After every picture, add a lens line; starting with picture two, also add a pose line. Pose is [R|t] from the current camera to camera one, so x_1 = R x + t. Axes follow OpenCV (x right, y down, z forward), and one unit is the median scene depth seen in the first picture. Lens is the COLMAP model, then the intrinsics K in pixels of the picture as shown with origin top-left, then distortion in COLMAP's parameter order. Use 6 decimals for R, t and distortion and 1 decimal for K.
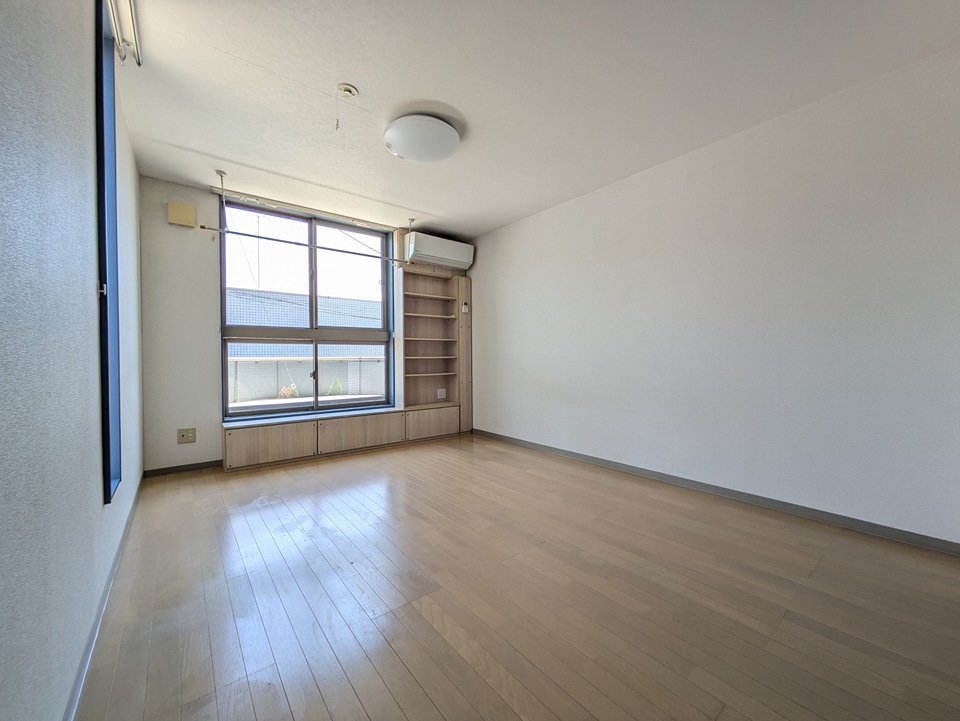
lens RADIAL K [[377.7, 0, 480.1], [0, 377.7, 360.7], [0, 0, 1]] dist [-0.000030, -0.000005]
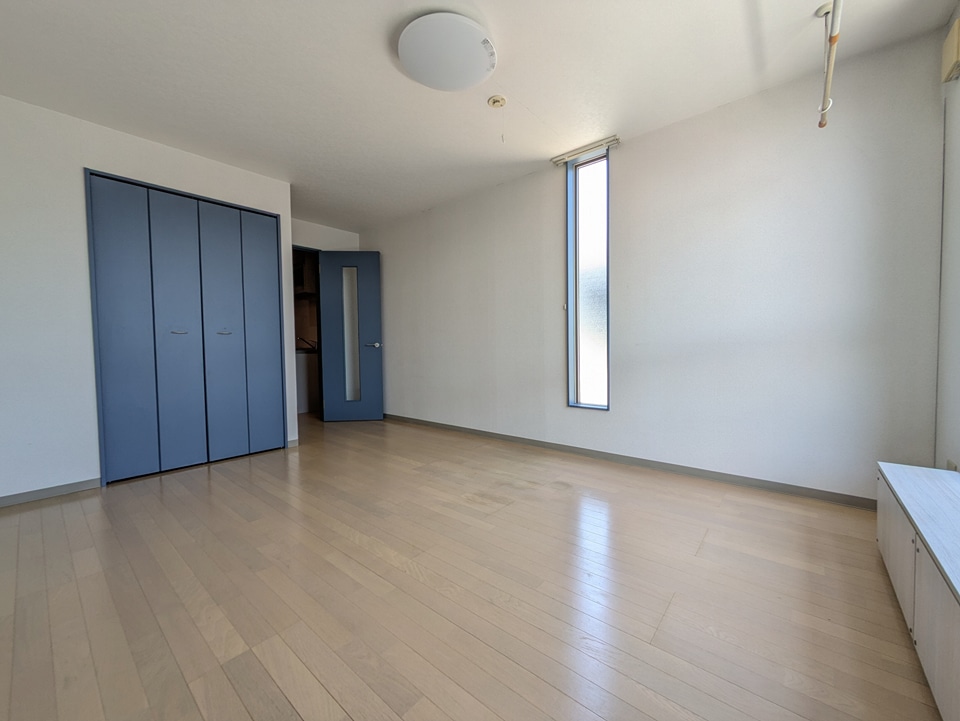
lens RADIAL K [[377.7, 0, 479.3], [0, 377.7, 360.0], [0, 0, 1]] dist [-0.000030, -0.000005]
pose [[-0.980678, 0.027553, -0.193680, -0.045078], [0.019442, 0.998857, 0.043658, 0.003900], [0.194661, 0.039049, -0.980093, 1.582308]]
